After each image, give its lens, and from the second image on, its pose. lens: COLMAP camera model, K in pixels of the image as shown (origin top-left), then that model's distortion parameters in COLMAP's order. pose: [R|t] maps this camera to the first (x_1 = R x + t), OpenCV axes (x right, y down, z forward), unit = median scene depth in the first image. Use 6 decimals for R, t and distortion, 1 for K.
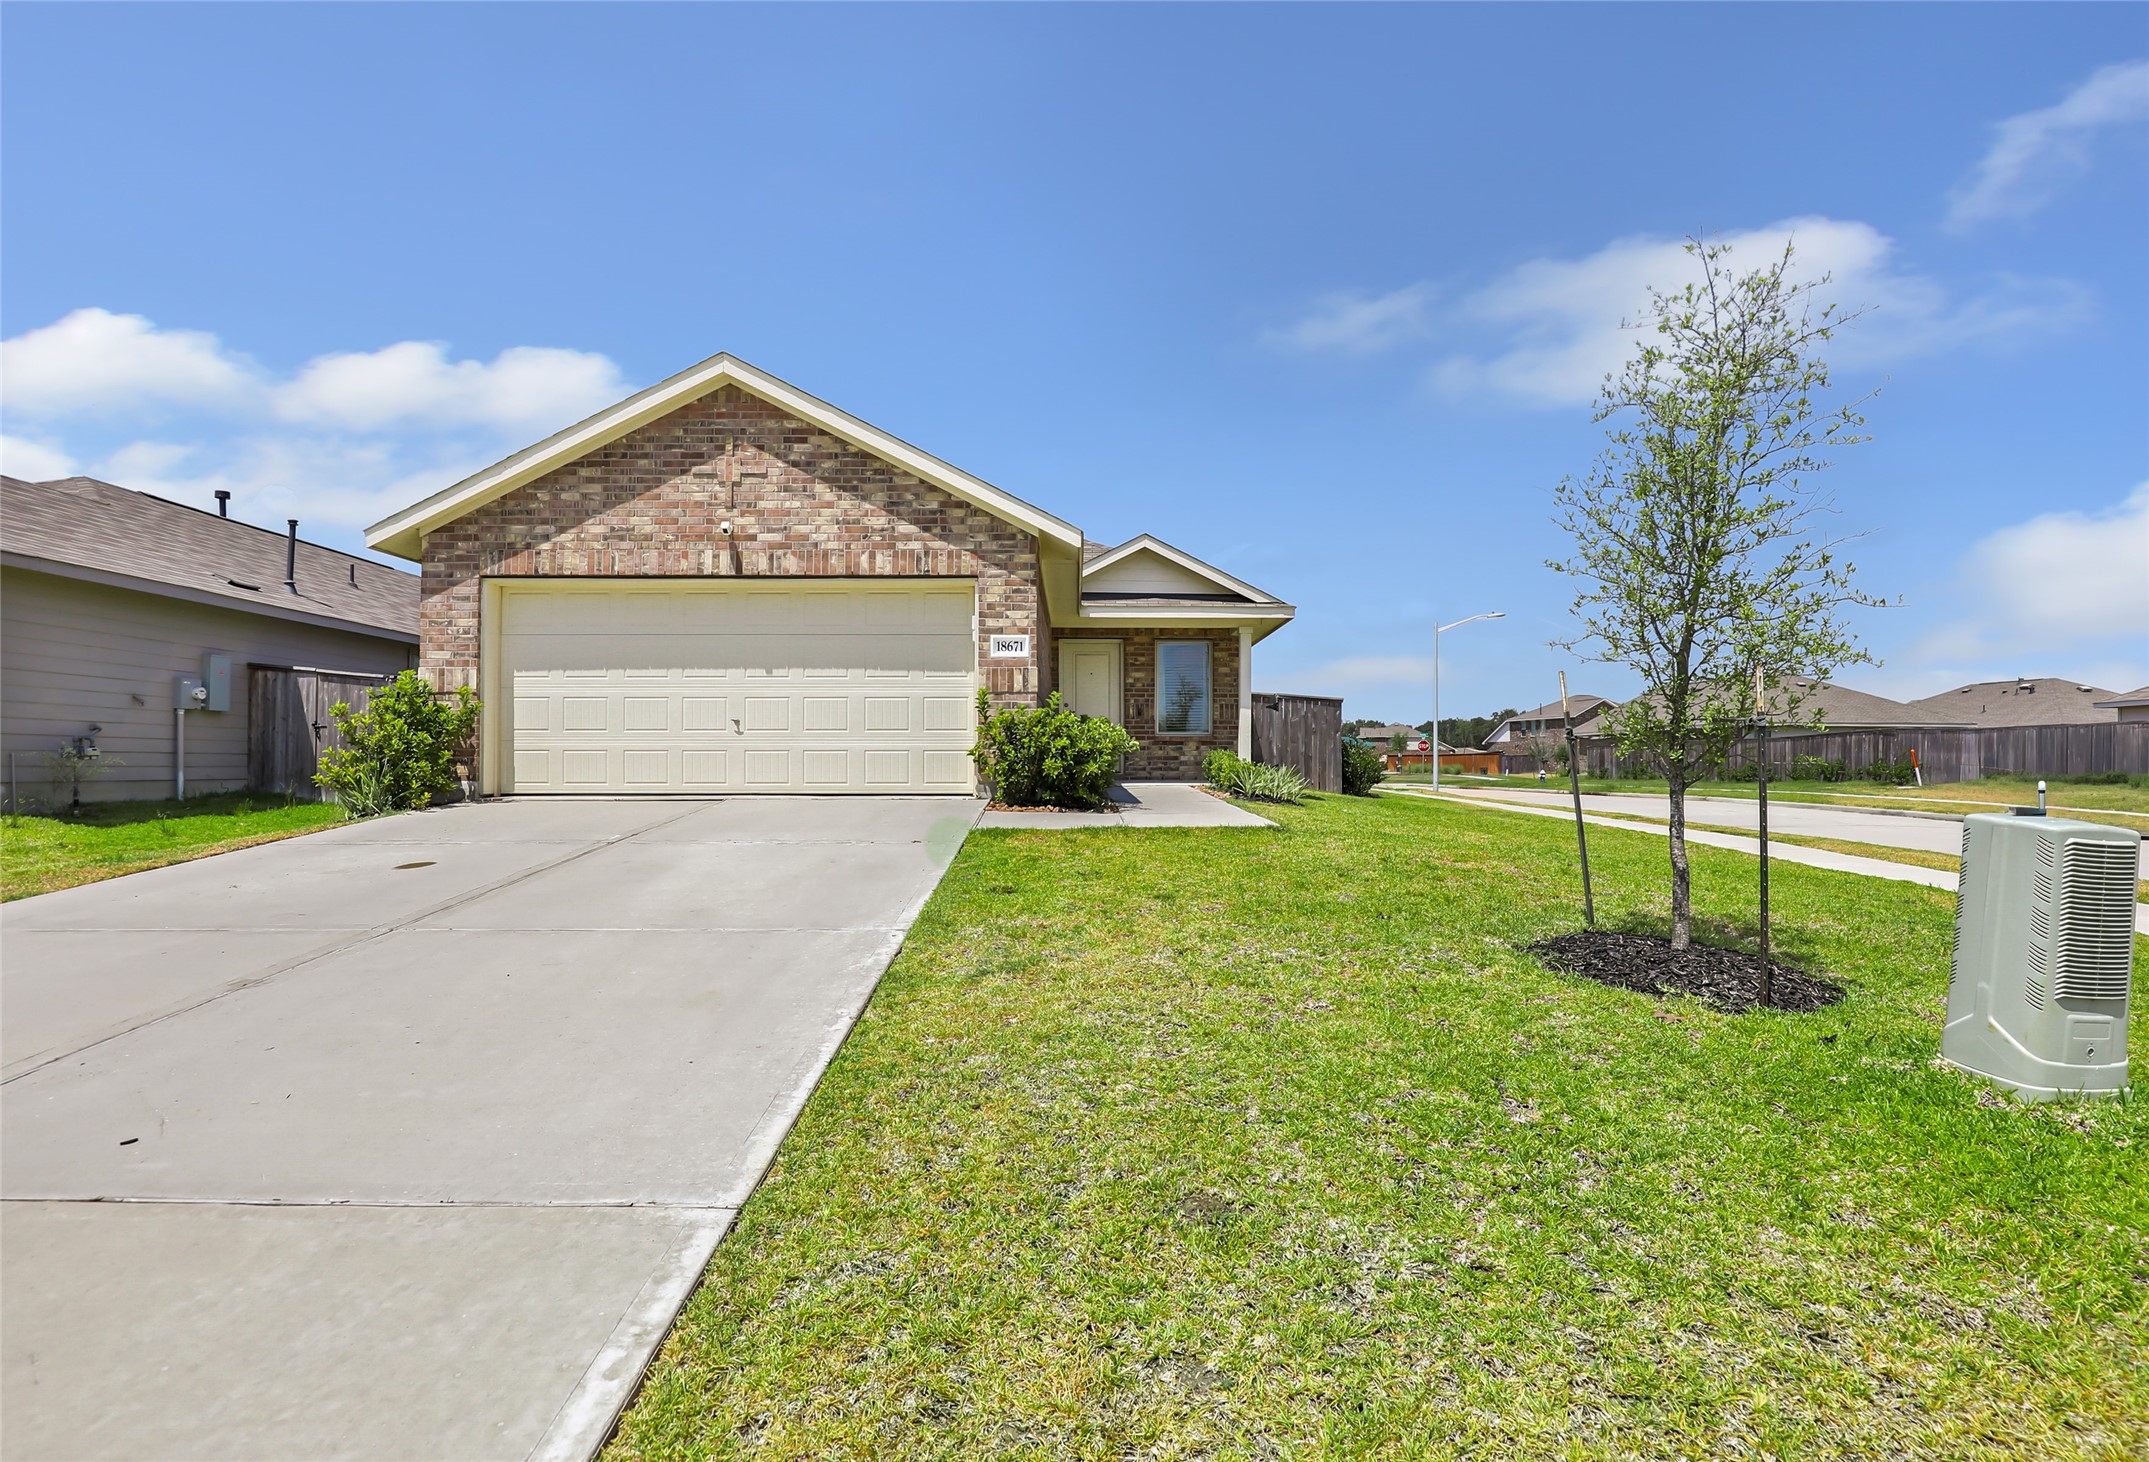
lens RADIAL K [[1018.0, 0, 1084.3], [0, 1018.0, 742.5], [0, 0, 1]] dist [-0.017413, -0.000367]
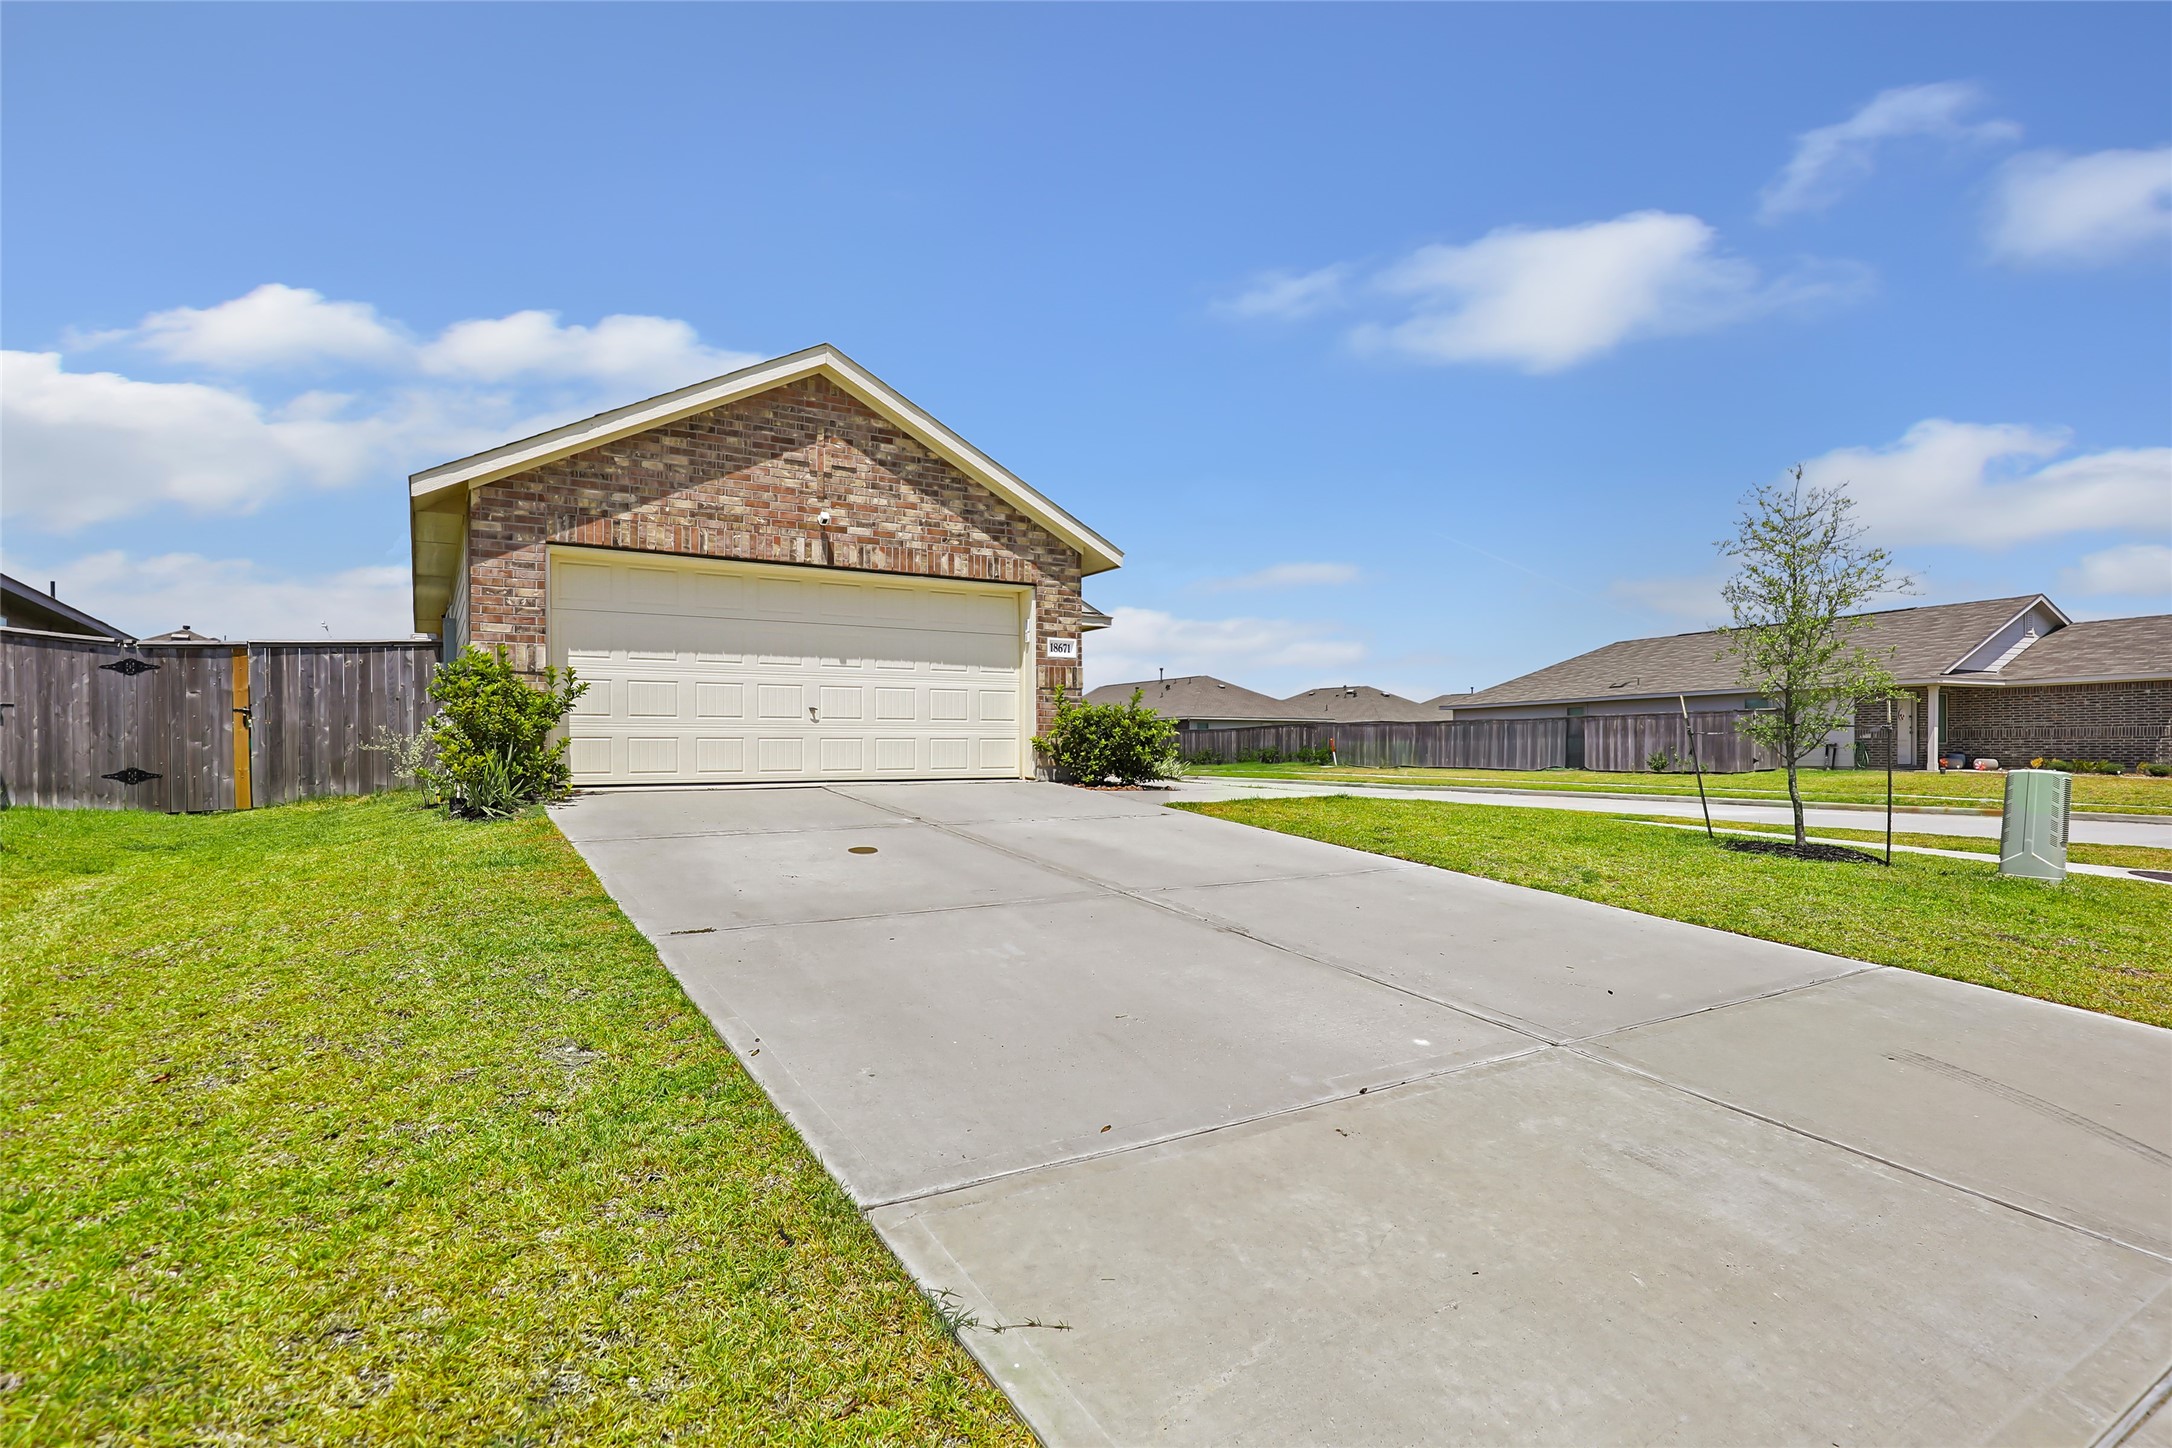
lens RADIAL K [[1009.2, 0, 1046.1], [0, 1009.2, 751.9], [0, 0, 1]] dist [-0.014898, 0.000336]
pose [[0.874116, -0.005191, 0.485689, -0.641575], [-0.005241, 0.999784, 0.020118, -0.000007], [-0.485689, -0.020131, 0.873900, 0.010474]]
